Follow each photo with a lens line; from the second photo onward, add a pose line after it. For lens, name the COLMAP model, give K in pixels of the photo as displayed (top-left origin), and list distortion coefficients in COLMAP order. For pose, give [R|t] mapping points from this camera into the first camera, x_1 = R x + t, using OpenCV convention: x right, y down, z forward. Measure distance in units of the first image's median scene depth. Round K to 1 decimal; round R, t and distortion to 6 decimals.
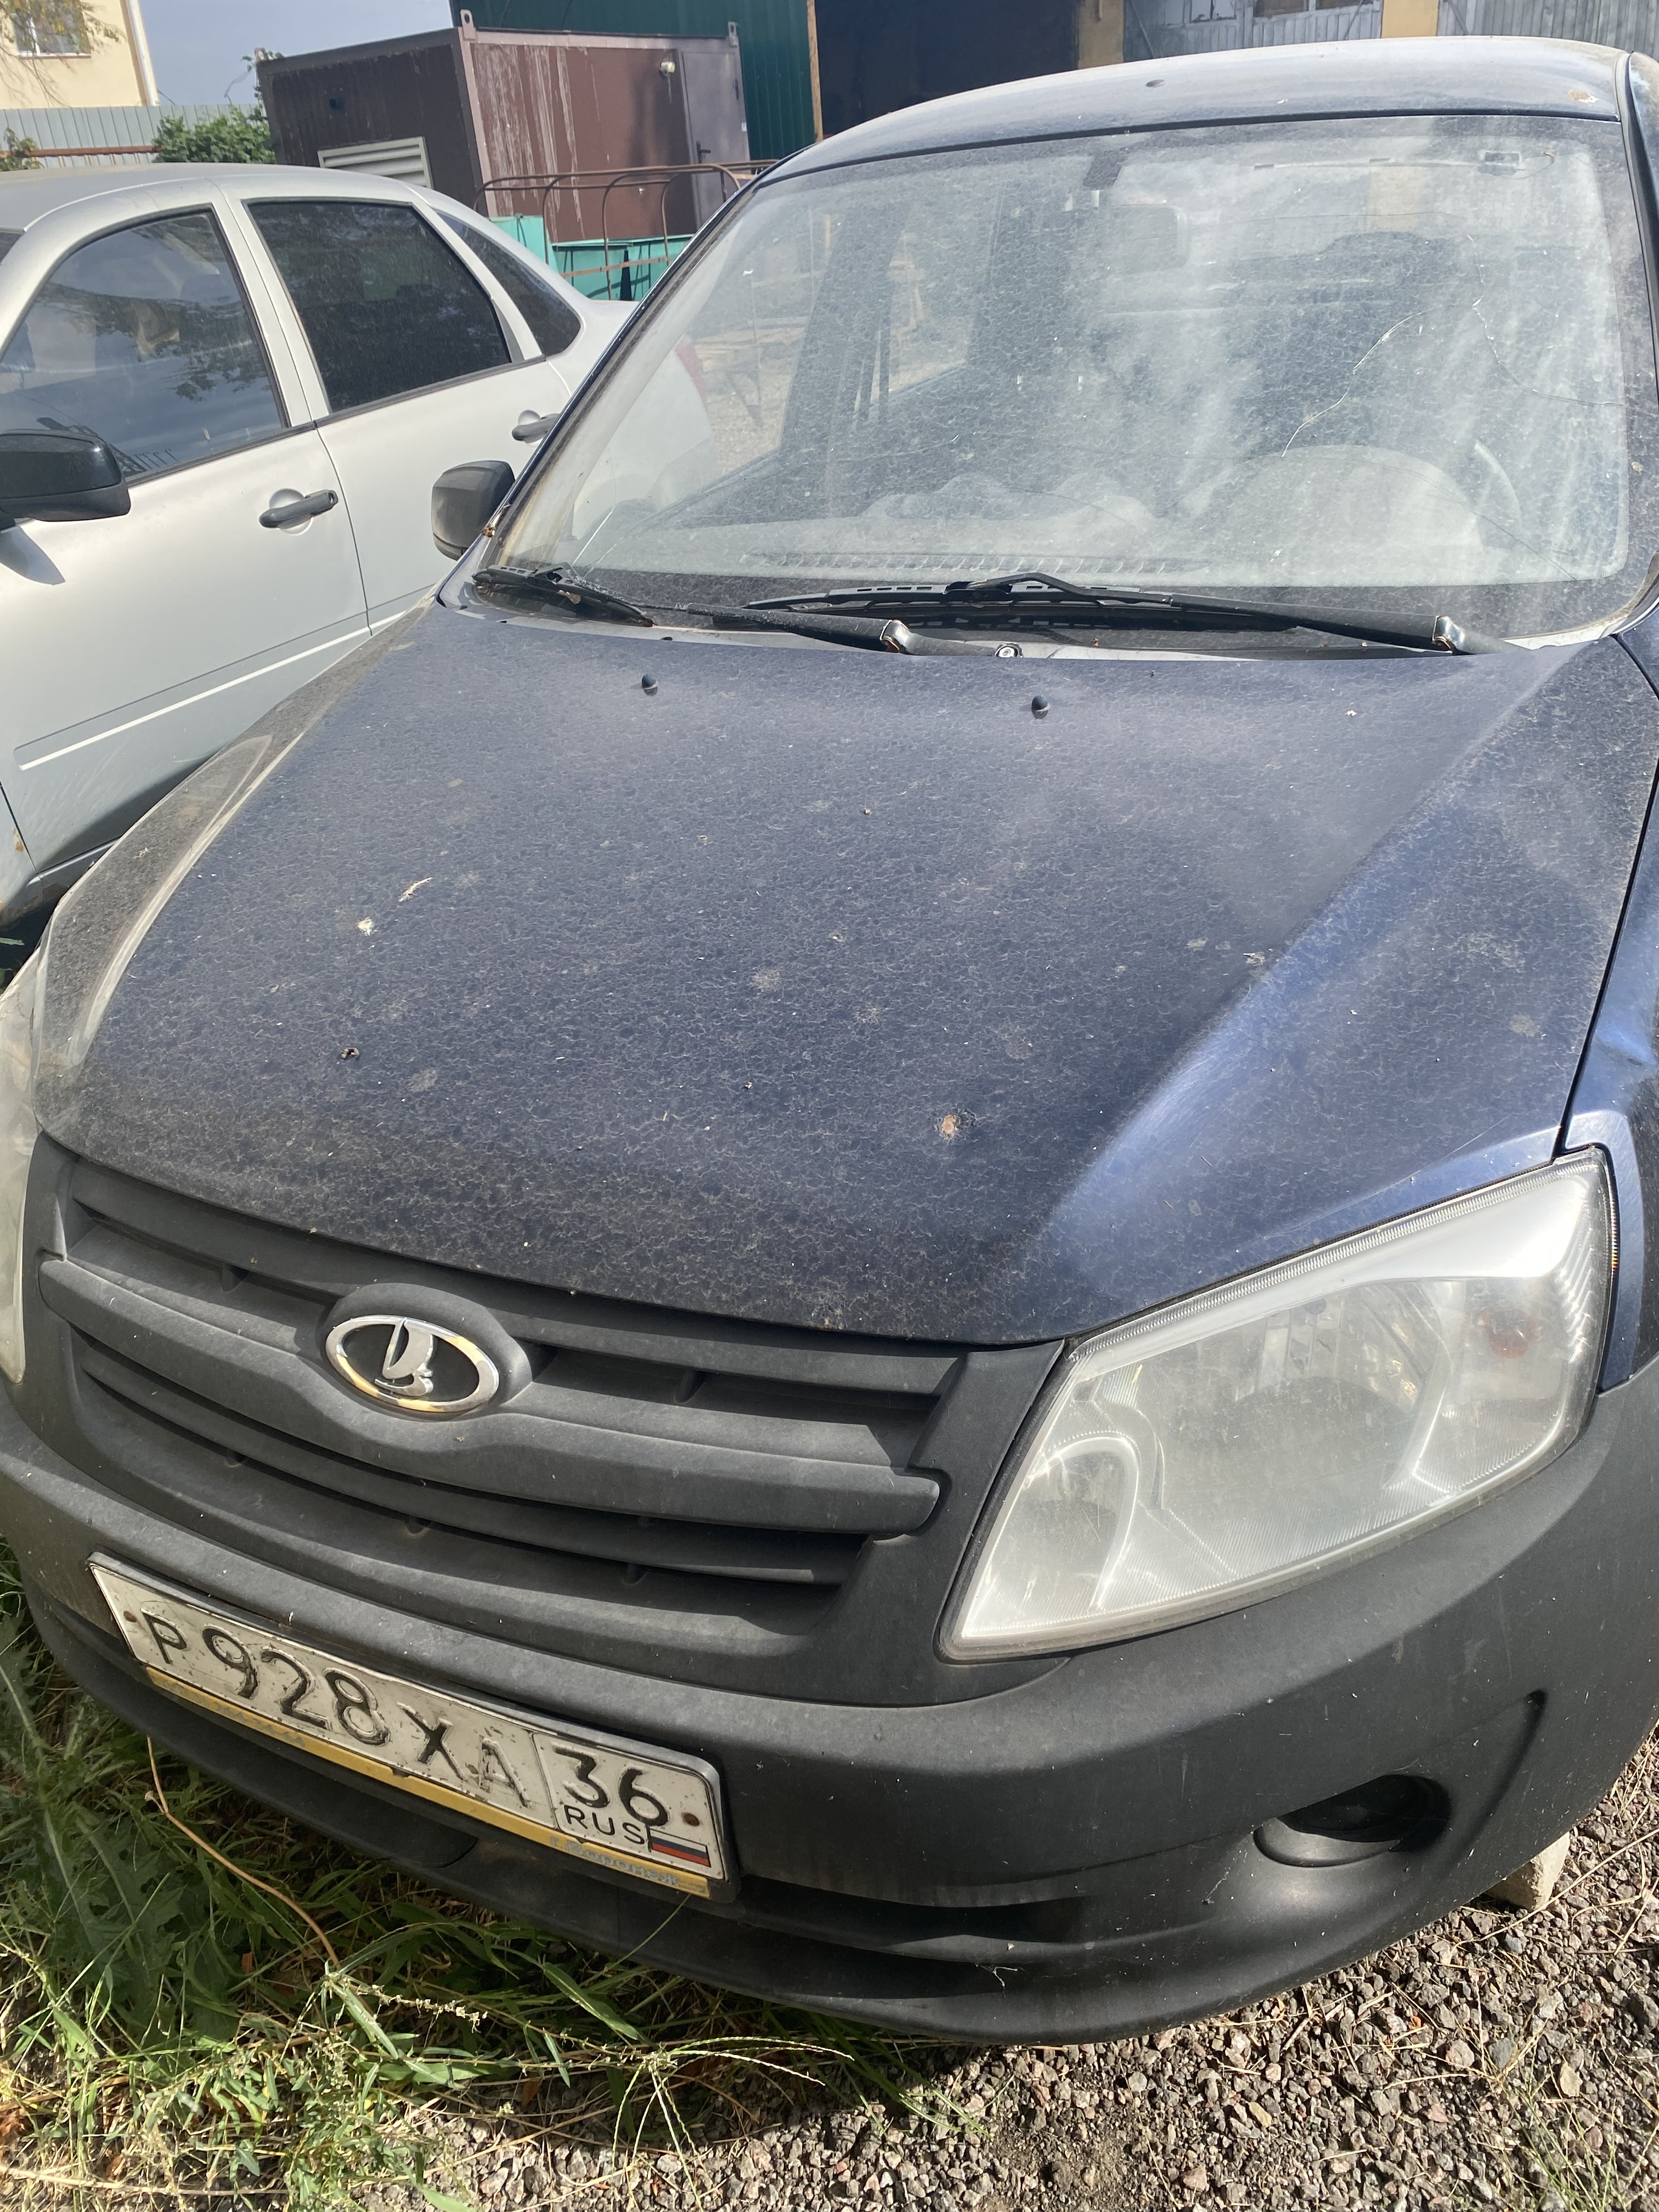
lens RADIAL K [[1655.5, 0, 828.5], [0, 1655.5, 1100.3], [0, 0, 1]] dist [0.030934, -0.026089]
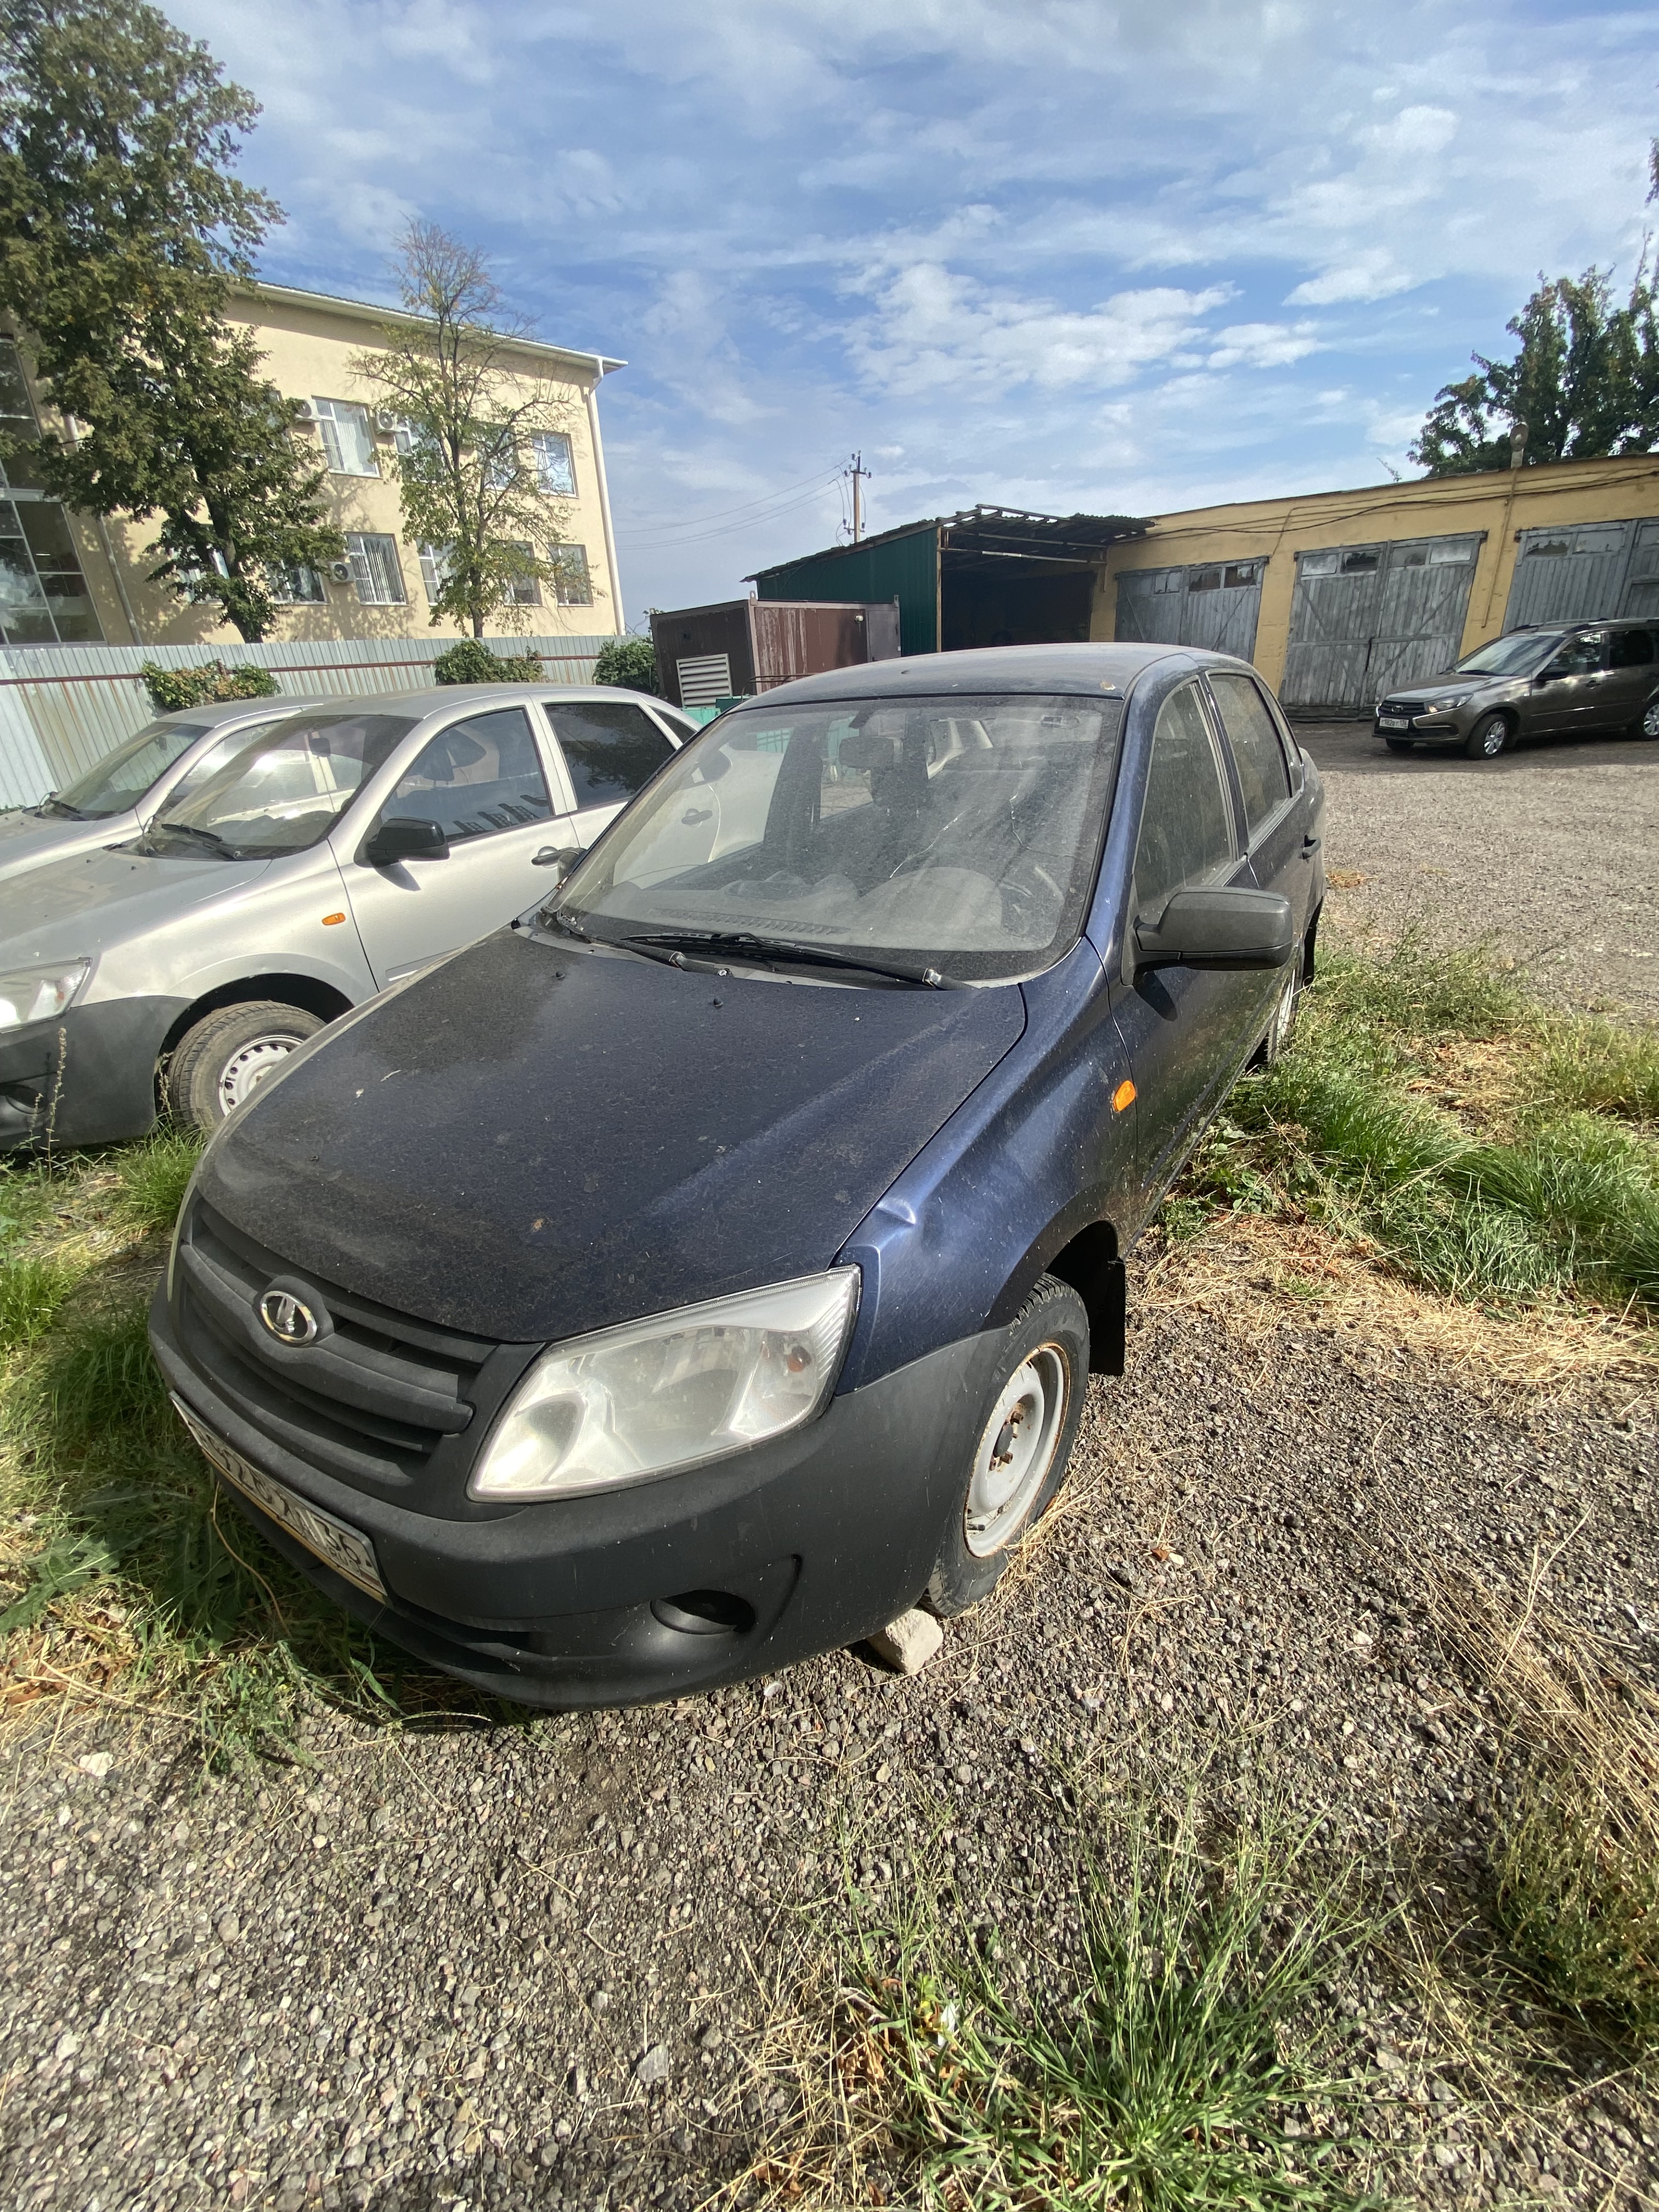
lens RADIAL K [[907.2, 0, 828.2], [0, 907.2, 1113.2], [0, 0, 1]] dist [0.012463, -0.000306]
pose [[0.988964, 0.075954, -0.127207, 0.461978], [-0.082117, 0.995655, -0.043919, -0.083528], [0.123319, 0.053880, 0.990903, -0.035276]]
